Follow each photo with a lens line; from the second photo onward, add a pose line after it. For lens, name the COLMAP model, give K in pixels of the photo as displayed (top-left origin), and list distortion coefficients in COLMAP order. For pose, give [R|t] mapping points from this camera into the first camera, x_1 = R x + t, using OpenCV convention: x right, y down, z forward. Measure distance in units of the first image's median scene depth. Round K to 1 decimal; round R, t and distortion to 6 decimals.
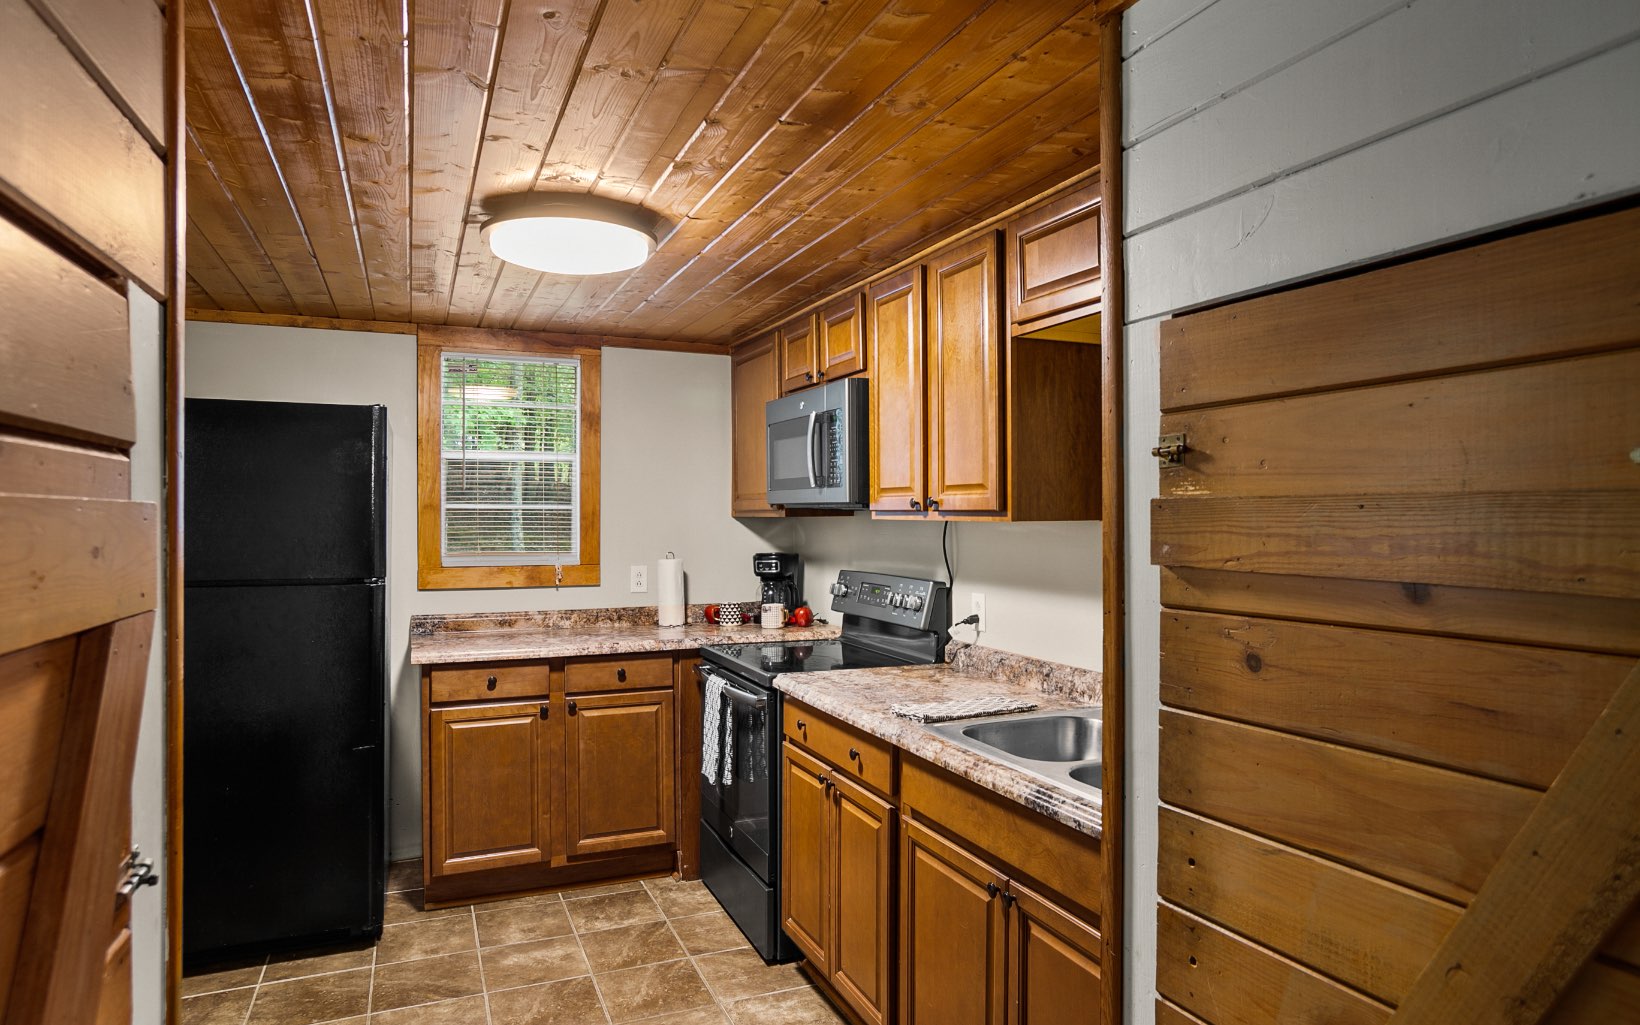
lens RADIAL K [[982.0, 0, 820.3], [0, 982.0, 486.9], [0, 0, 1]] dist [-0.025365, 0.002861]
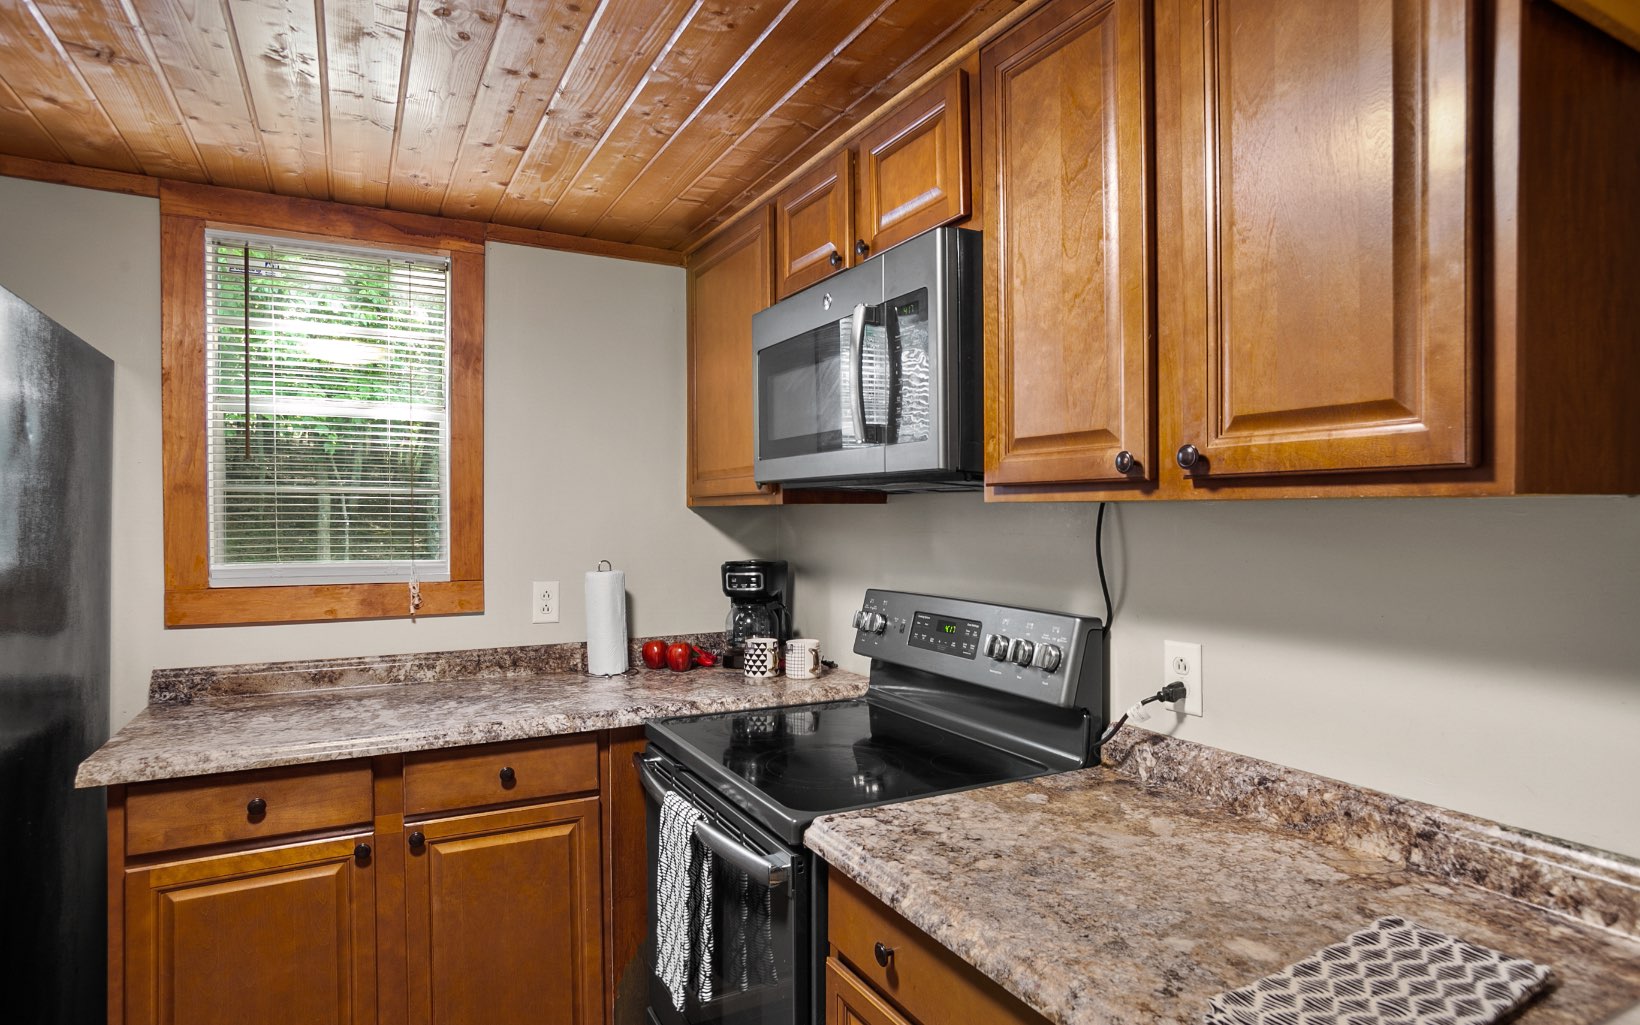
lens RADIAL K [[889.7, 0, 820.0], [0, 889.7, 512.5], [0, 0, 1]] dist [-0.082213, 0.061417]
pose [[0.995915, -0.000117, 0.090290, -0.065582], [-0.002096, 0.999700, 0.024423, 0.023310], [-0.090266, -0.024513, 0.995616, 0.467346]]
